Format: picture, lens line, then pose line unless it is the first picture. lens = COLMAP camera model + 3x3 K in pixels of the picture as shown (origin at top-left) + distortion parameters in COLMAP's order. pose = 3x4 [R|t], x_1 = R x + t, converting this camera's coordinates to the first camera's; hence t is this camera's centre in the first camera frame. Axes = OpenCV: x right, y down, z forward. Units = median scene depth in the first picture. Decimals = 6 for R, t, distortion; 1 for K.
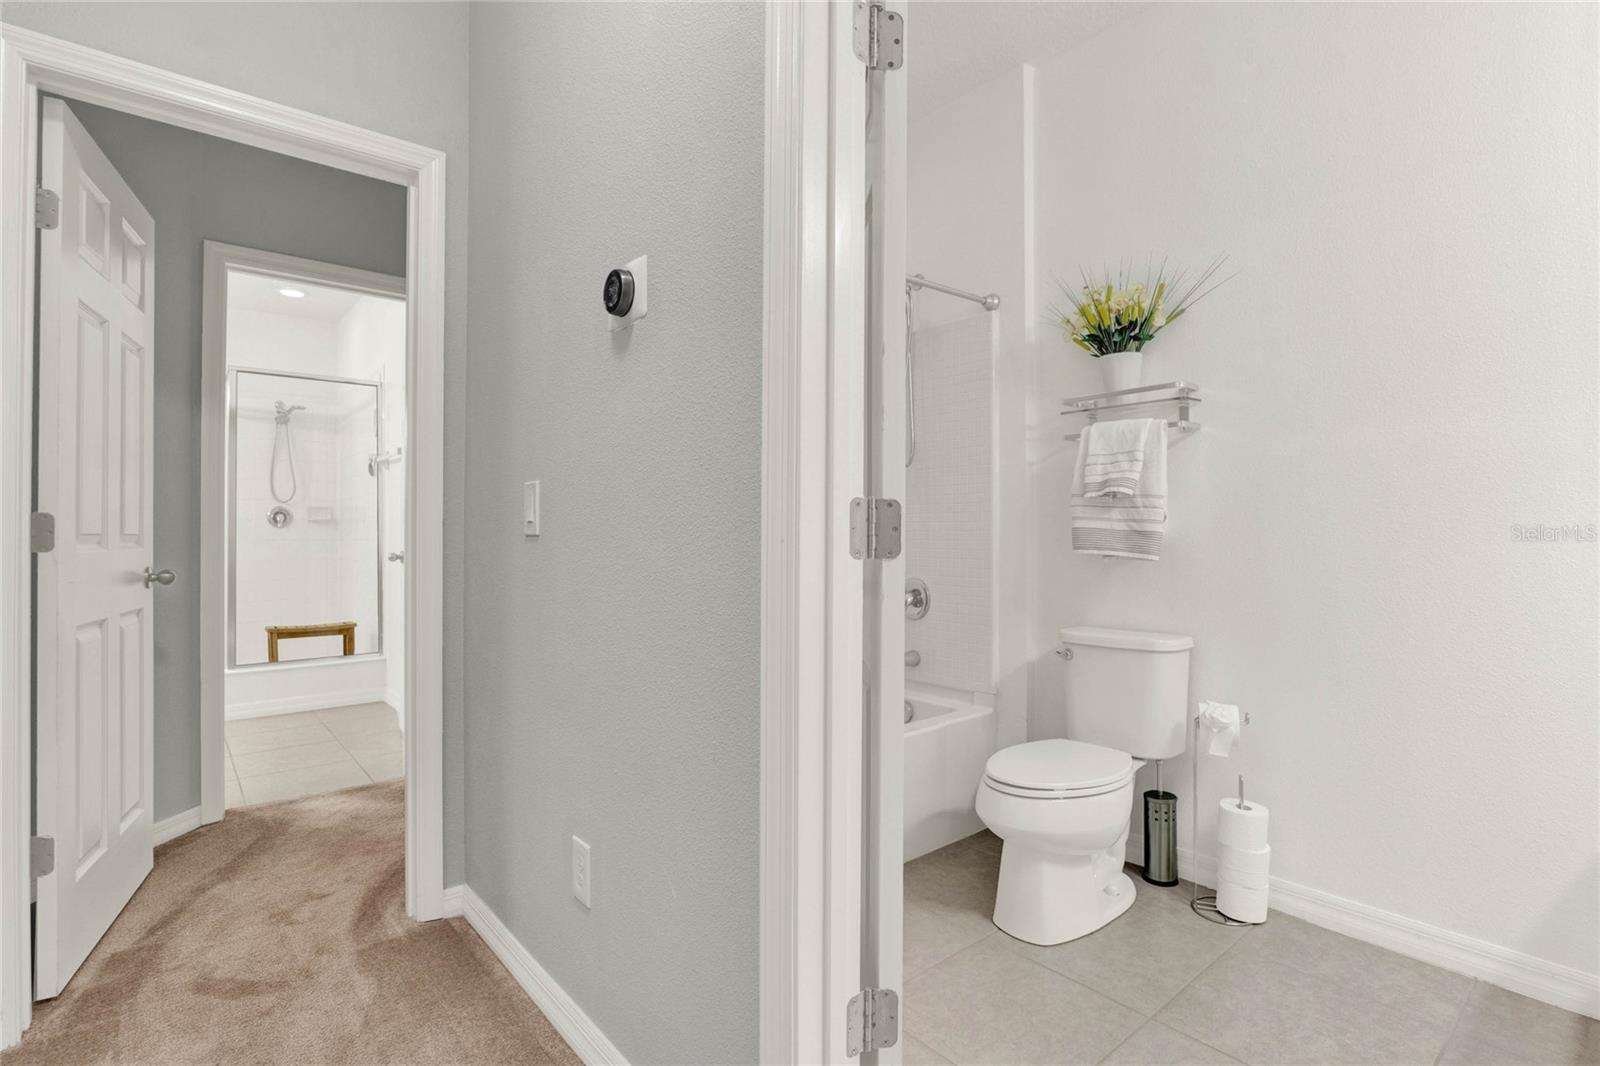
lens RADIAL K [[759.0, 0, 805.9], [0, 759.0, 521.9], [0, 0, 1]] dist [-0.024260, 0.006693]
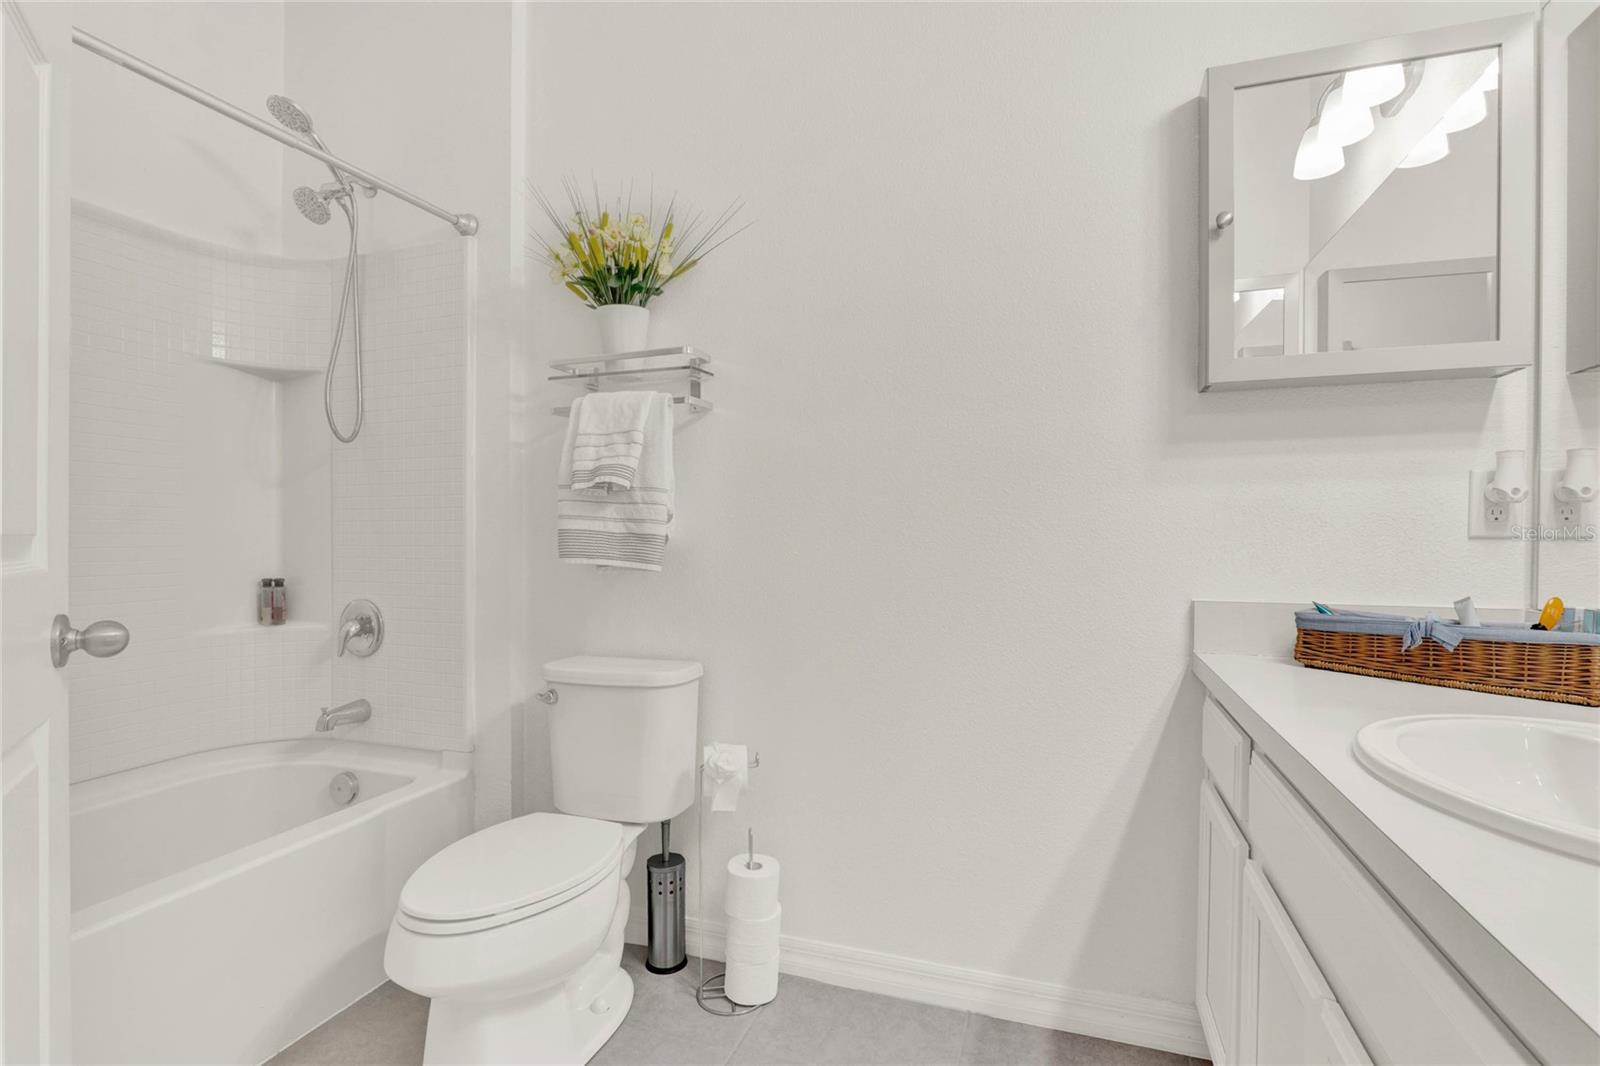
lens RADIAL K [[759.0, 0, 807.6], [0, 759.0, 541.1], [0, 0, 1]] dist [-0.024260, 0.006693]
pose [[0.858543, -0.007801, 0.512682, 0.186965], [-0.005722, 0.999676, 0.024793, -0.000815], [-0.512709, -0.024219, 0.858221, 0.233420]]
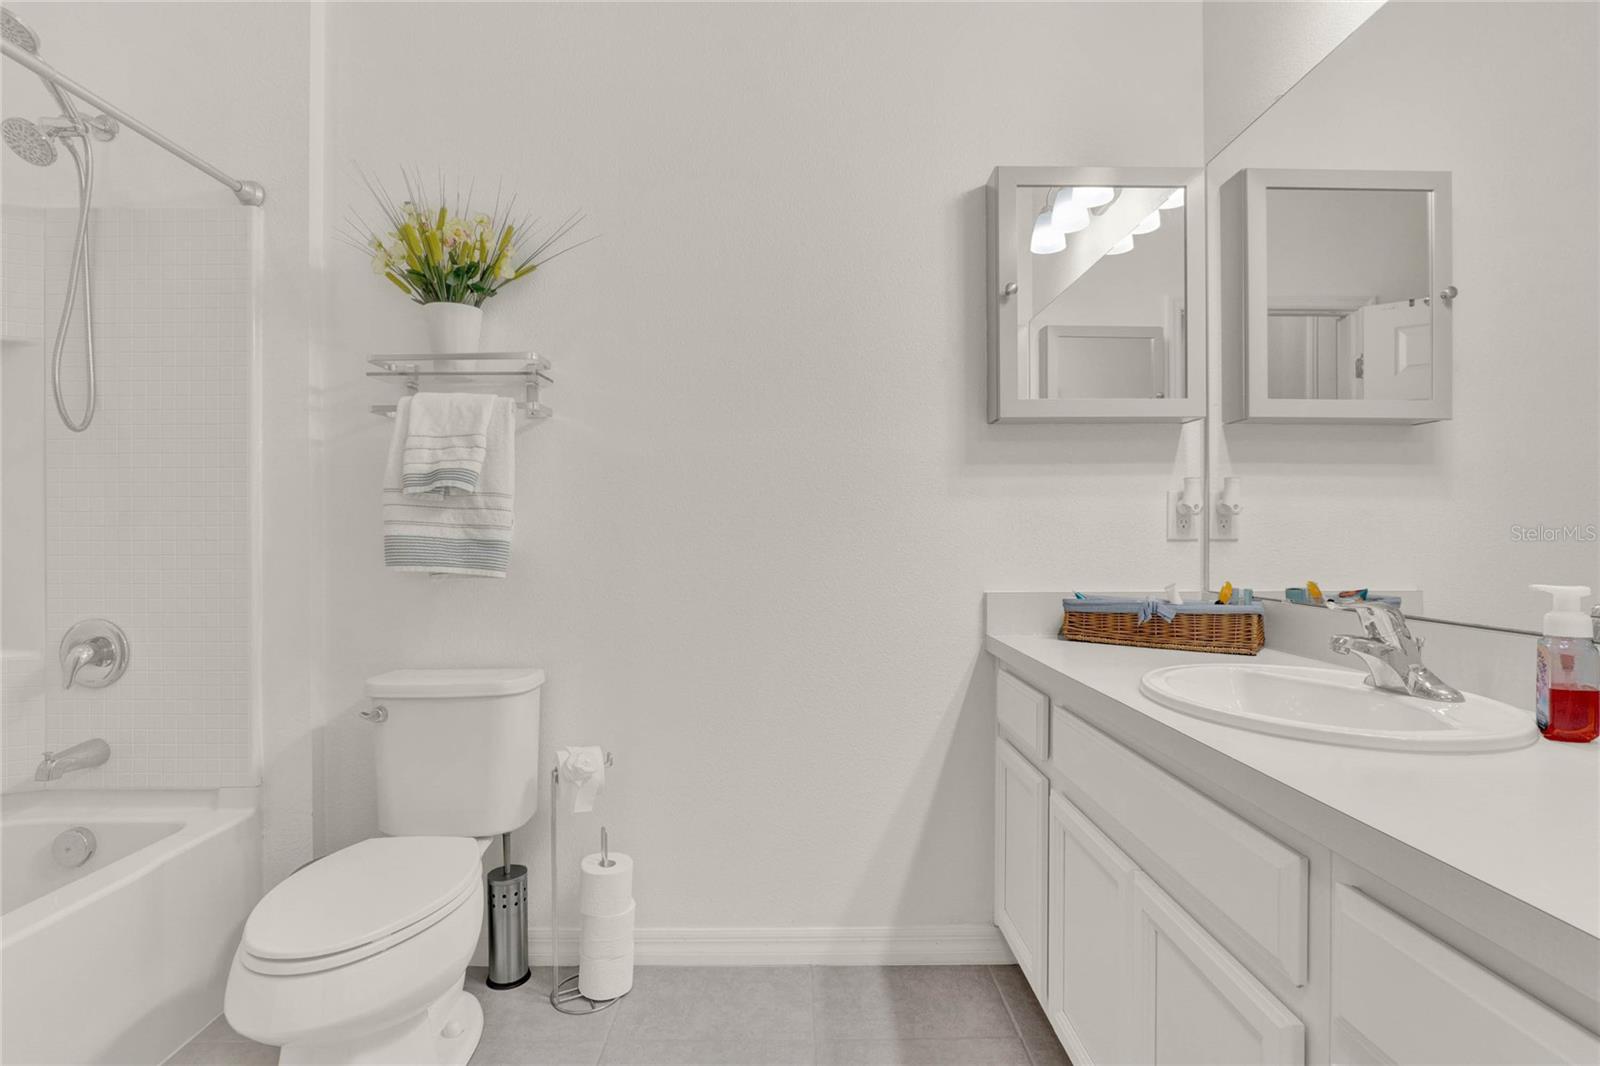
lens RADIAL K [[759.0, 0, 800.1], [0, 759.0, 538.6], [0, 0, 1]] dist [-0.024260, 0.006693]
pose [[0.636401, -0.003852, 0.771349, 0.056527], [-0.007322, 0.999912, 0.011035, -0.000011], [-0.771324, -0.012671, 0.636317, 0.261300]]
